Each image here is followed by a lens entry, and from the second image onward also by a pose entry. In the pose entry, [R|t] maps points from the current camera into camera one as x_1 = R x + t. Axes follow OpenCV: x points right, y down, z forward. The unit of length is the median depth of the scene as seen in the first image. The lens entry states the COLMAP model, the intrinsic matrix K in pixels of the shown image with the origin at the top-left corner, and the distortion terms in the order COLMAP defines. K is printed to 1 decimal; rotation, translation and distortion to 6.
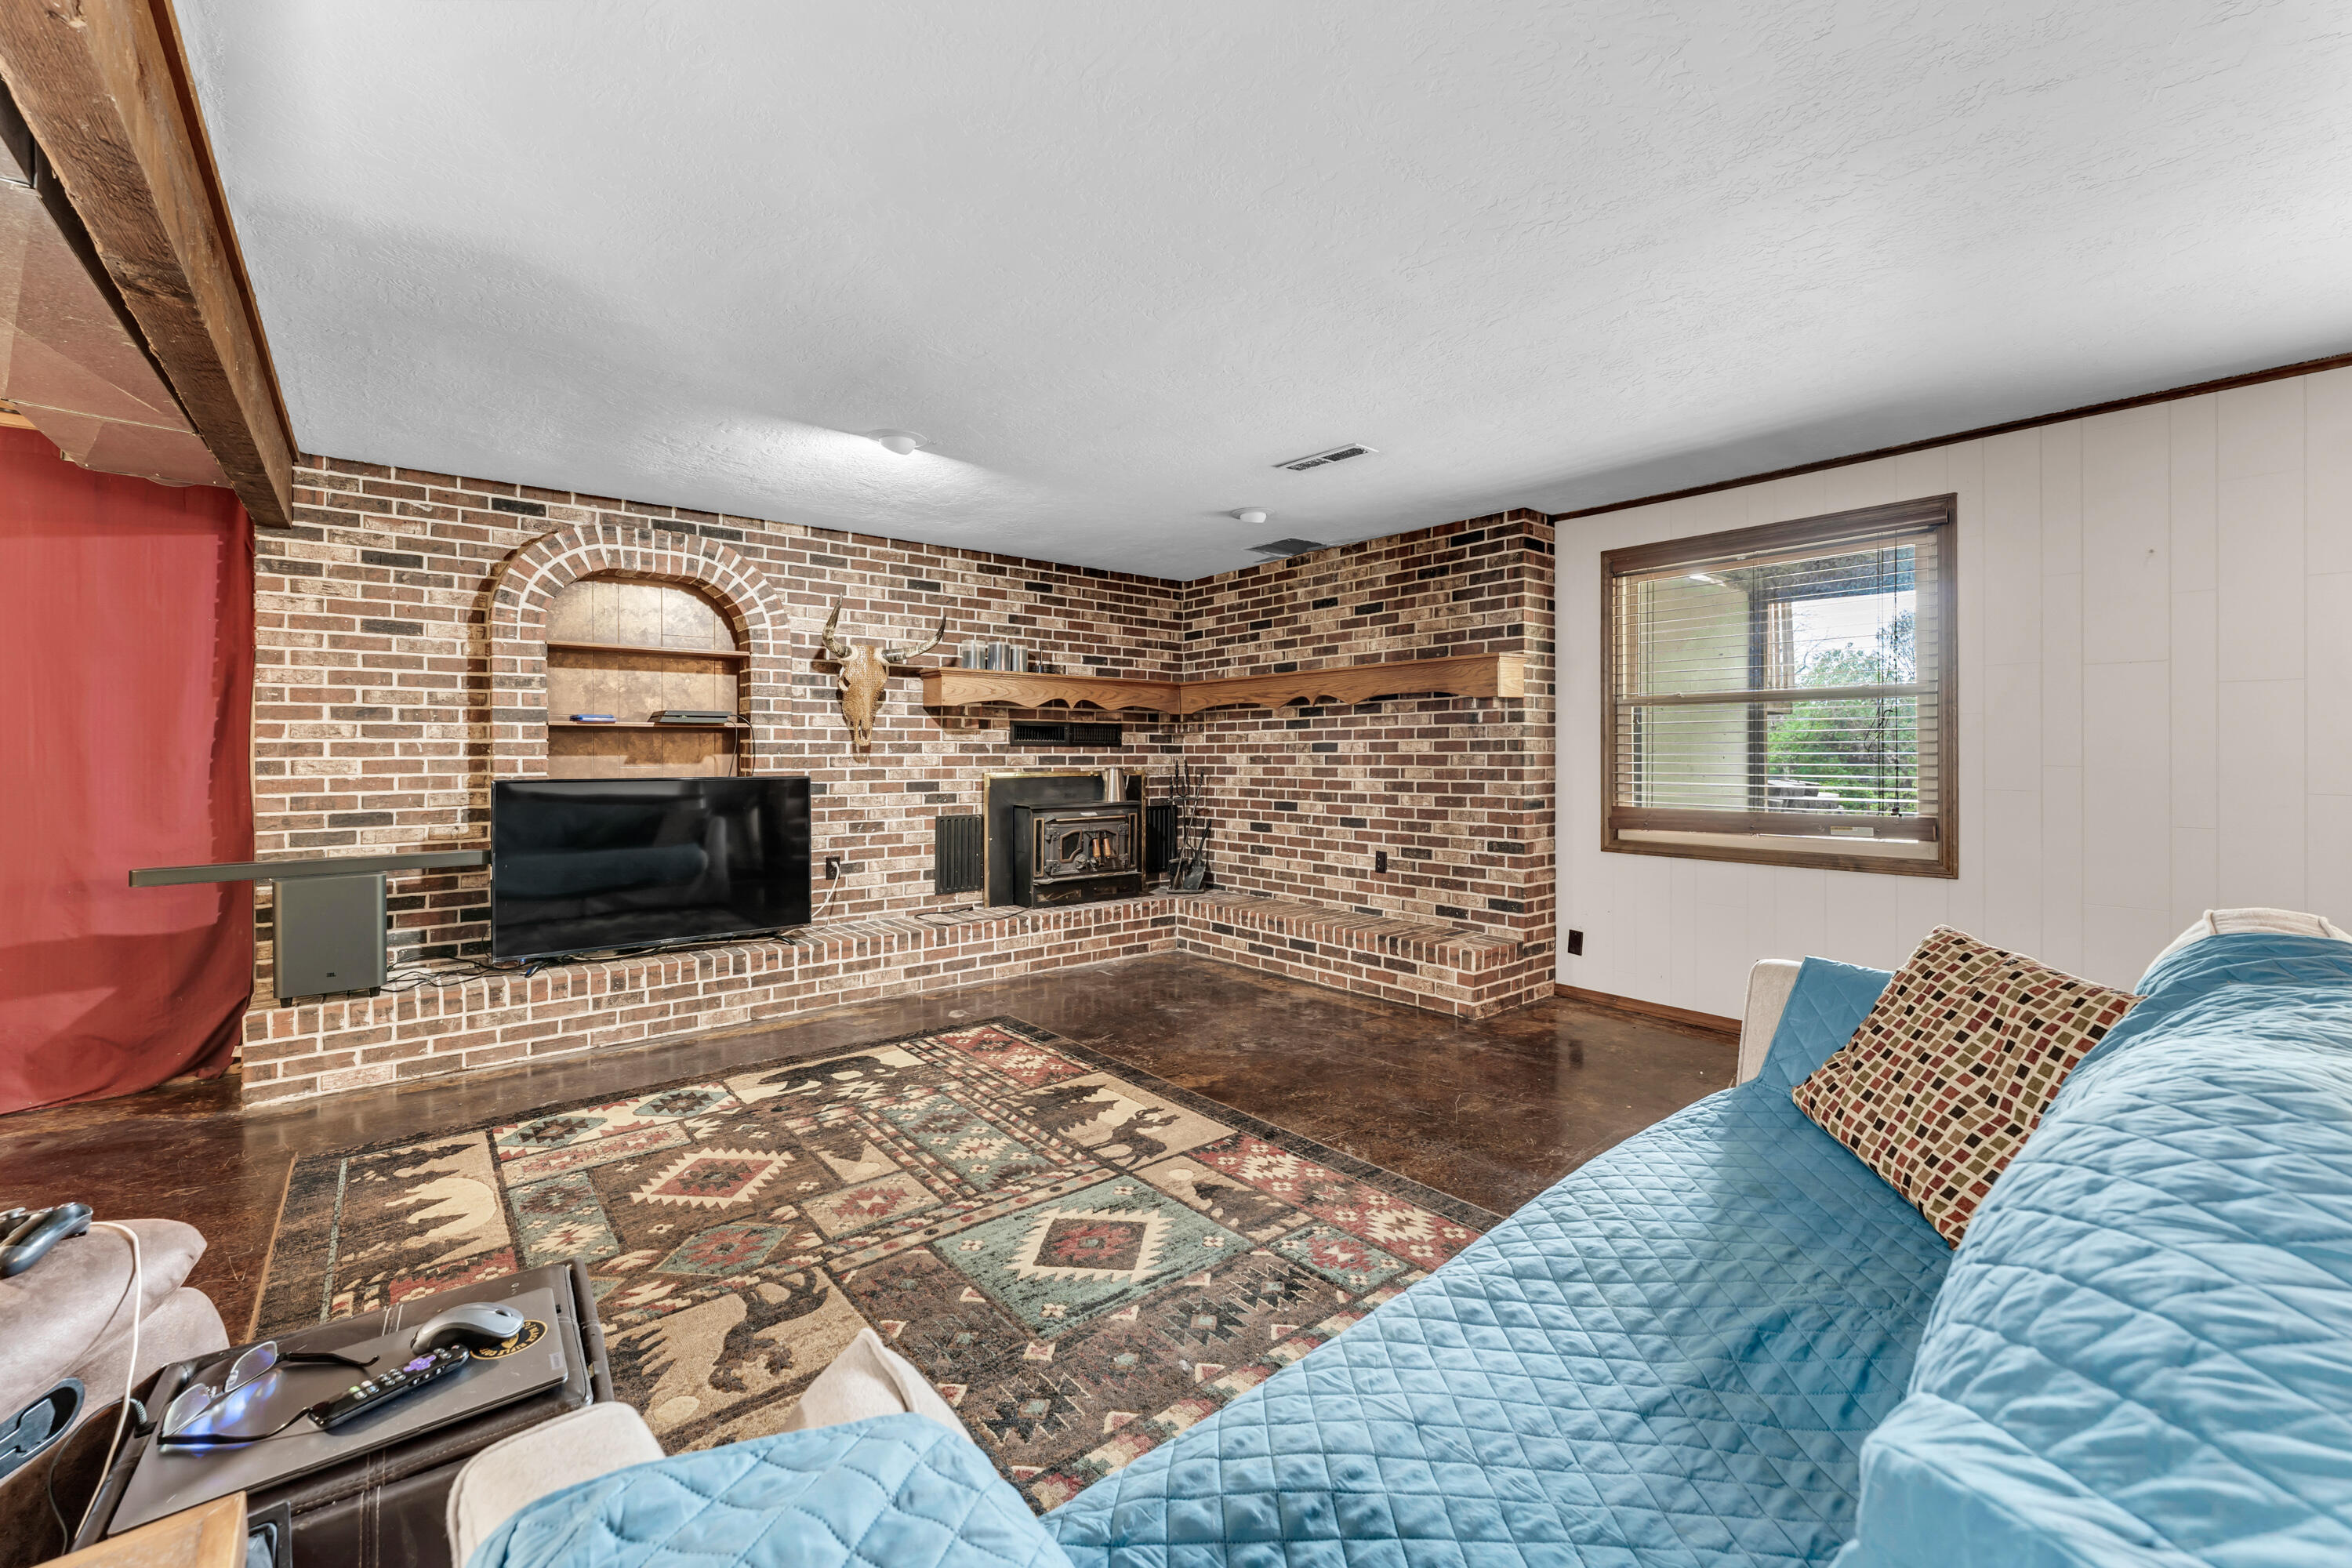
lens RADIAL K [[956.4, 0, 1173.7], [0, 956.4, 764.3], [0, 0, 1]] dist [-0.000600, -0.001100]
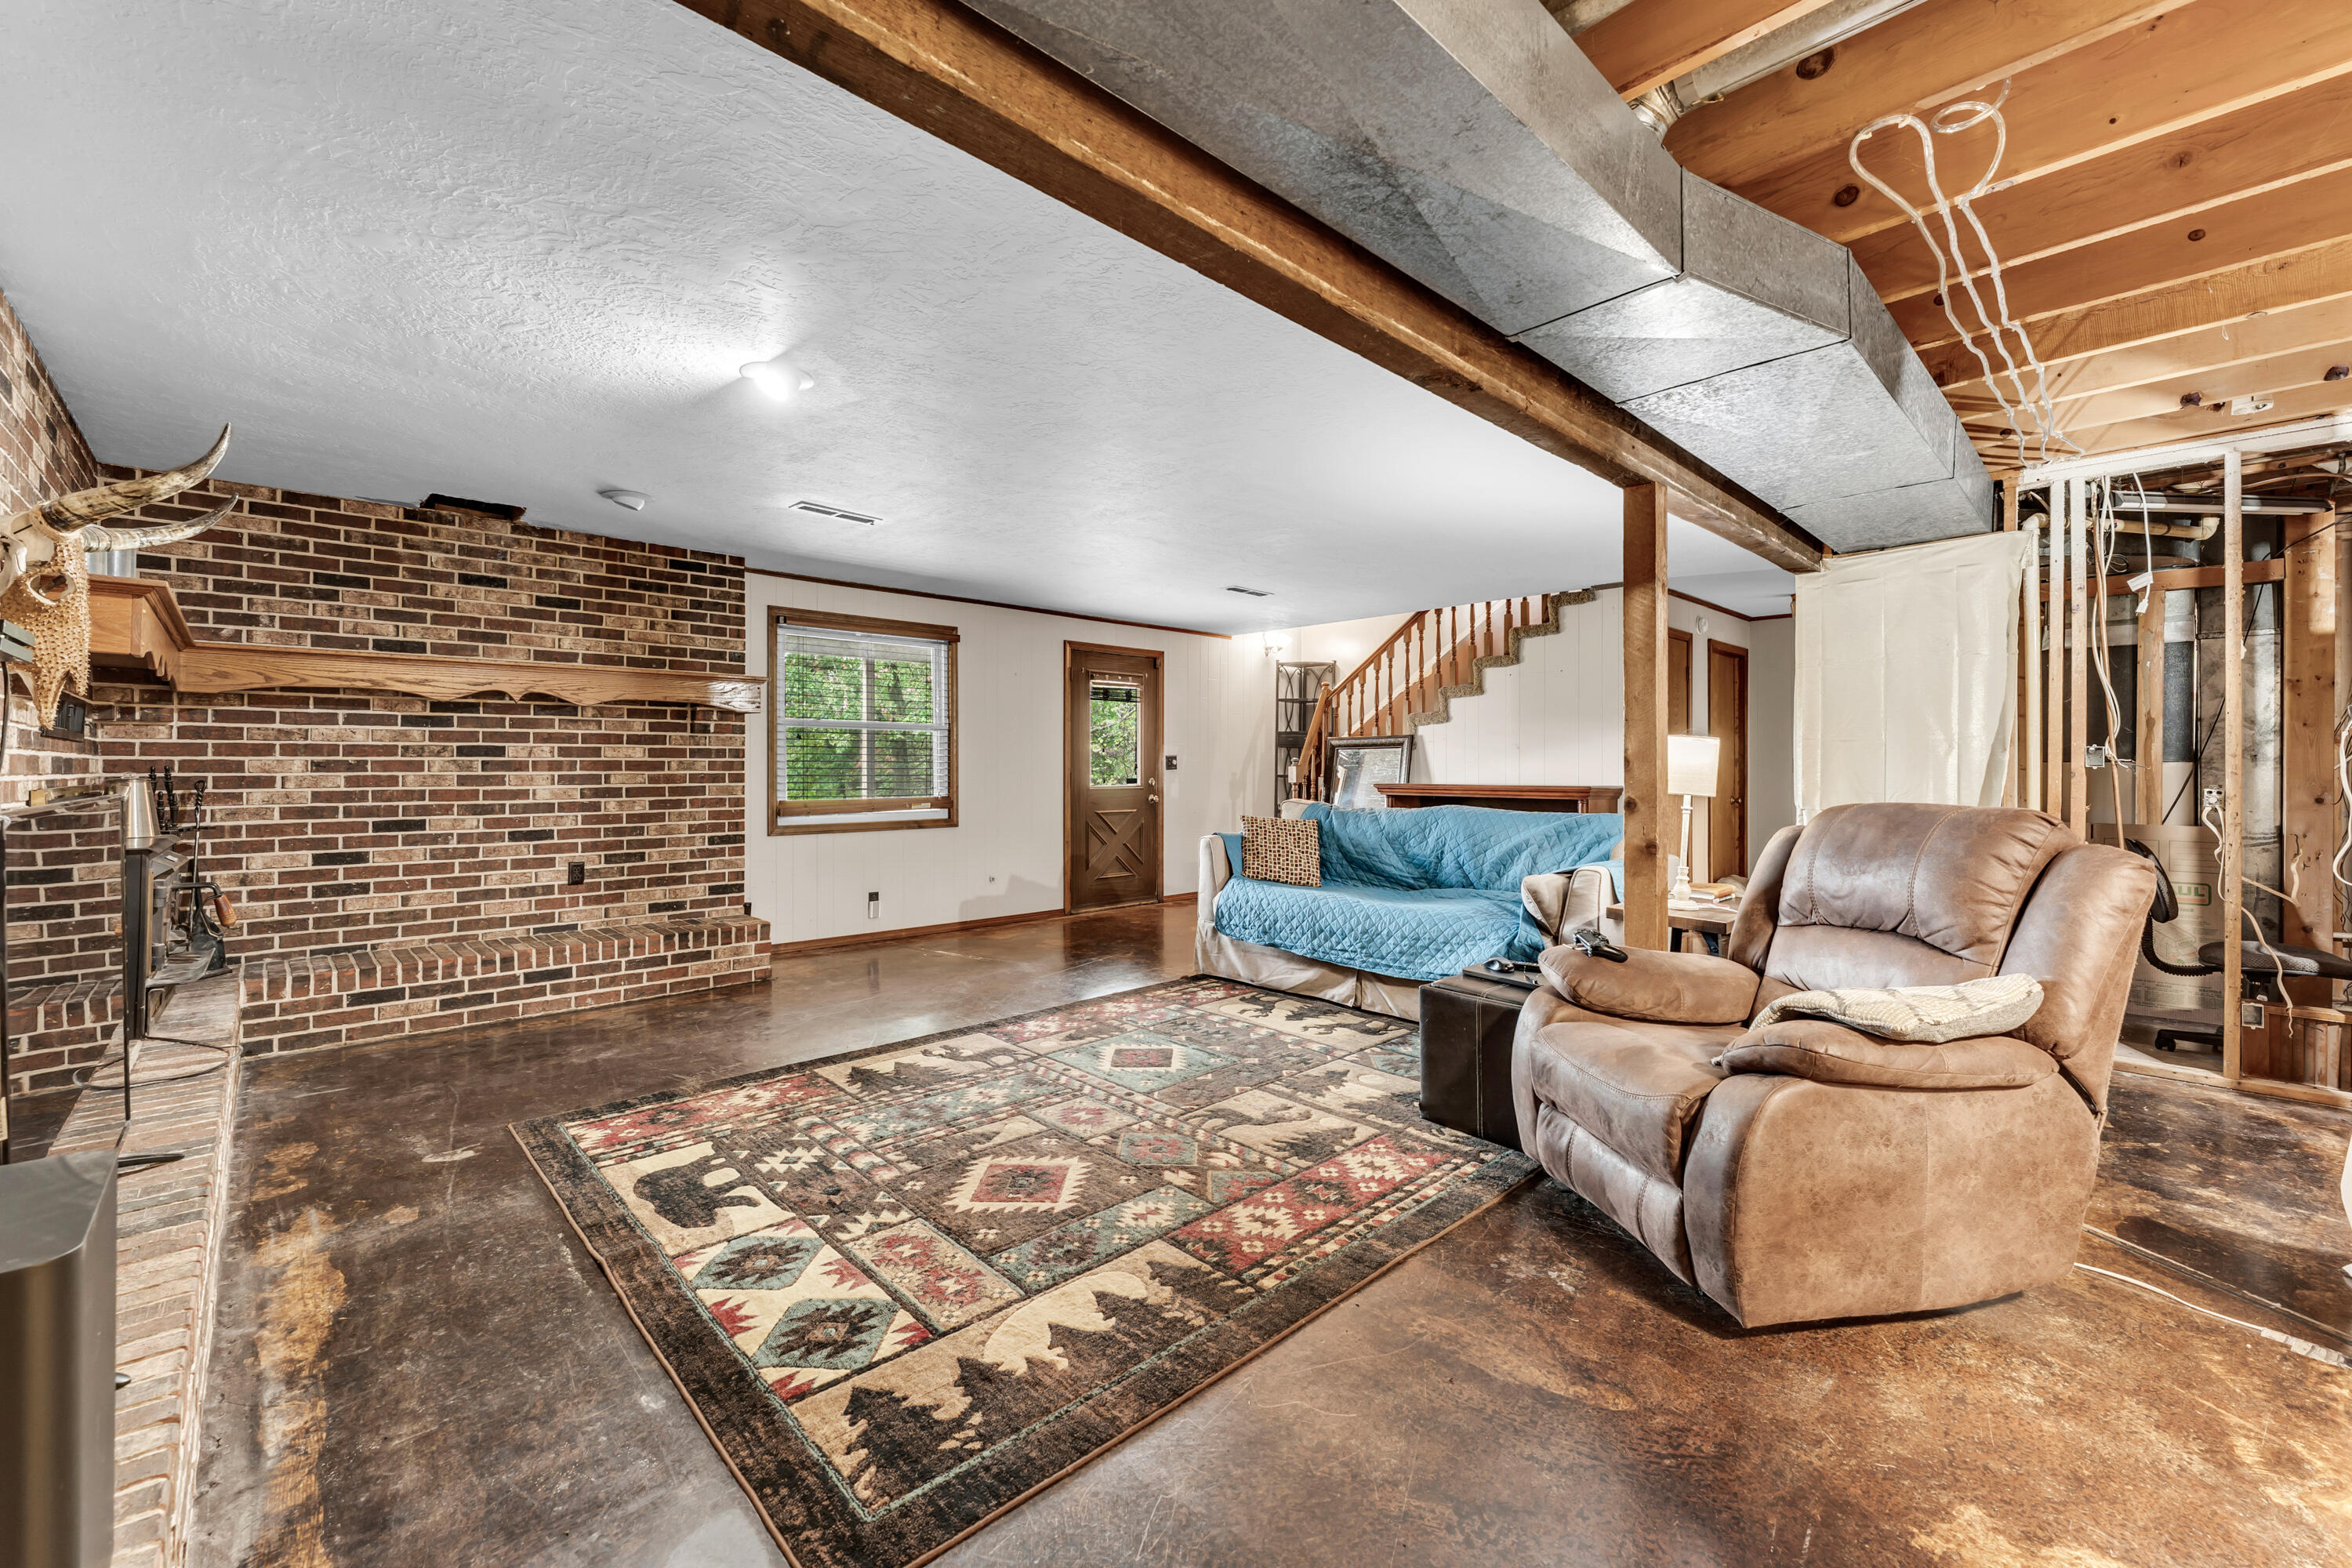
lens RADIAL K [[956.4, 0, 1166.9], [0, 956.4, 768.8], [0, 0, 1]] dist [-0.000600, -0.001100]
pose [[-0.068682, 0.001528, 0.997637, -0.789971], [0.010815, 0.999941, -0.000787, 0.005838], [-0.997580, 0.010735, -0.068695, 0.493204]]
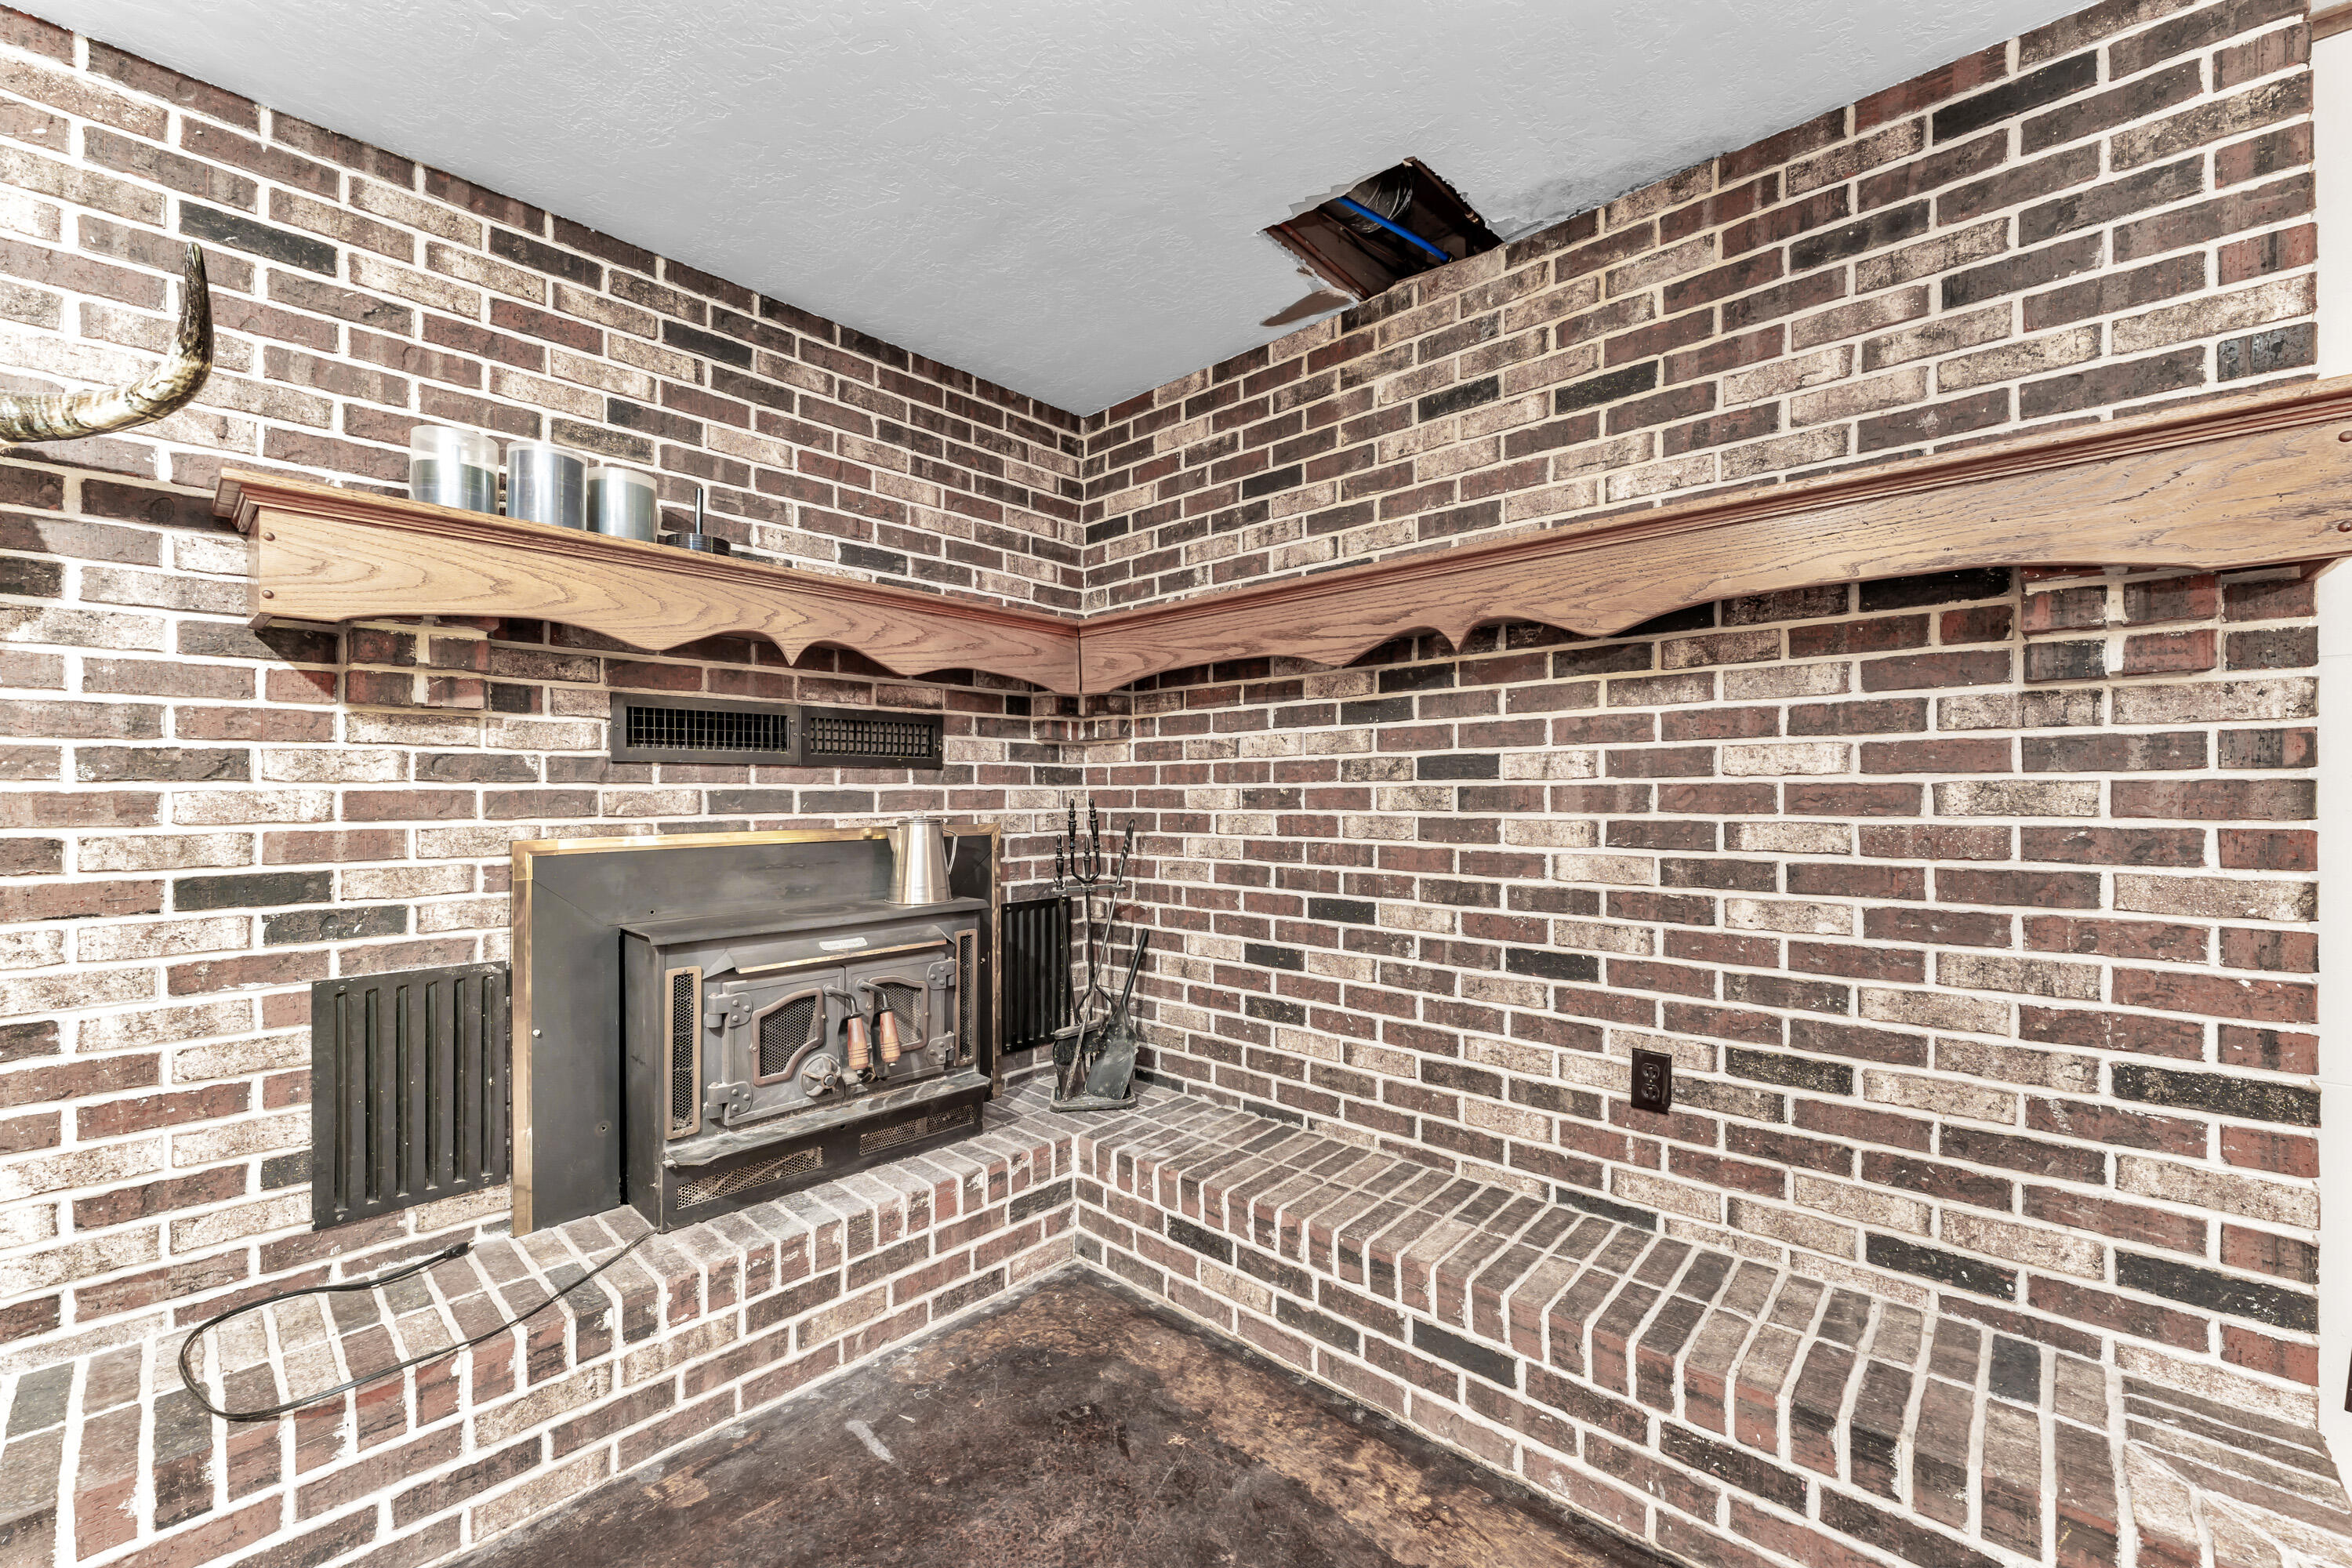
lens RADIAL K [[940.6, 0, 1176.1], [0, 940.6, 787.6], [0, 0, 1]] dist [-0.000244, 0.000743]
pose [[0.990966, -0.002026, 0.134098, -0.009044], [0.003820, 0.999907, -0.013124, -0.004779], [-0.134059, 0.013517, 0.990881, 0.688375]]
